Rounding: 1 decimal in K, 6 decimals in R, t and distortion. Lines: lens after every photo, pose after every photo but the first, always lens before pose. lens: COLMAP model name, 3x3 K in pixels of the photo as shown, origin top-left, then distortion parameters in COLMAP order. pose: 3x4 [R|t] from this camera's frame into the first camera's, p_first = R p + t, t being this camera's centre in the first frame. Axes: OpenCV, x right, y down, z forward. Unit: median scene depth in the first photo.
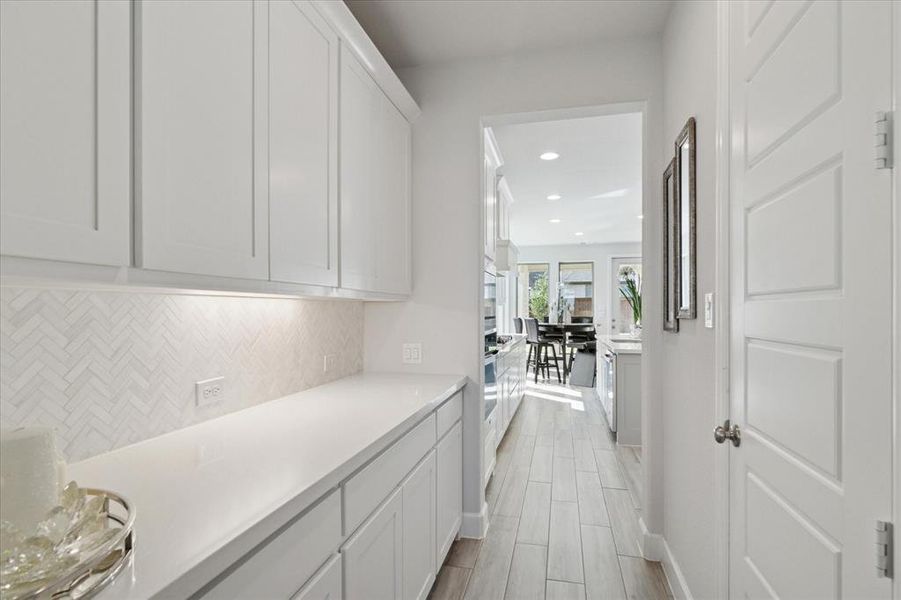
lens RADIAL K [[434.5, 0, 454.2], [0, 434.5, 303.9], [0, 0, 1]] dist [0.001068, 0.001187]
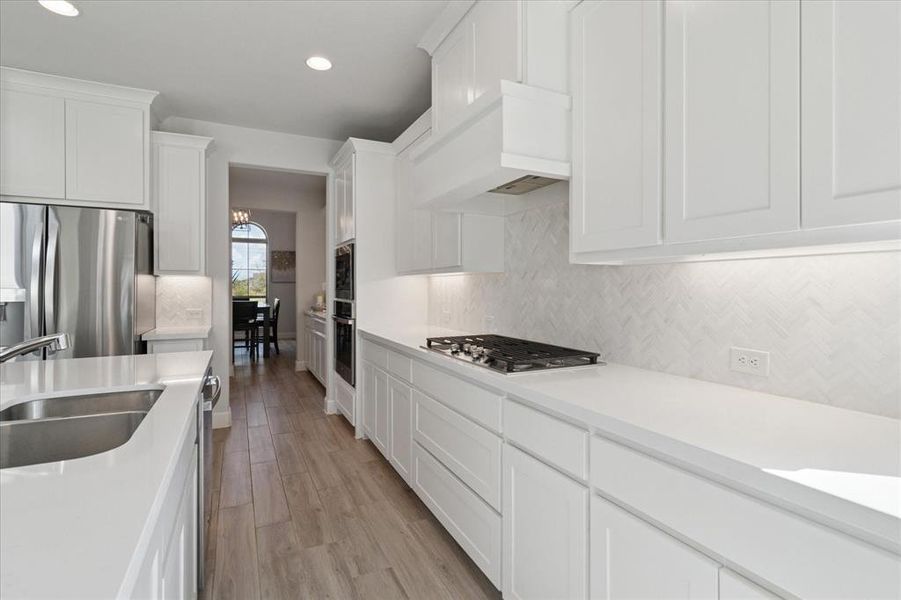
lens RADIAL K [[434.5, 0, 450.5], [0, 434.5, 290.3], [0, 0, 1]] dist [0.001068, 0.001187]
pose [[-0.768050, 0.003006, -0.640383, 0.508906], [-0.001700, 0.999976, 0.006733, 0.026342], [0.640388, 0.006259, -0.768026, 1.683623]]
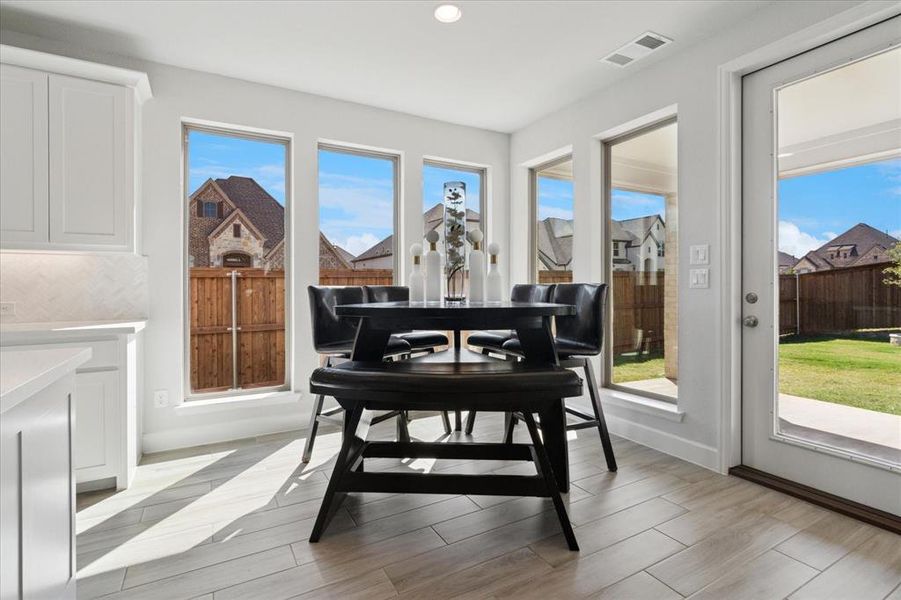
lens RADIAL K [[434.5, 0, 451.7], [0, 434.5, 287.4], [0, 0, 1]] dist [0.001068, 0.001187]
pose [[0.682749, 0.000699, -0.730653, 1.049095], [0.001633, 0.999996, 0.002483, 0.055586], [0.730651, -0.002888, 0.682745, 1.610303]]
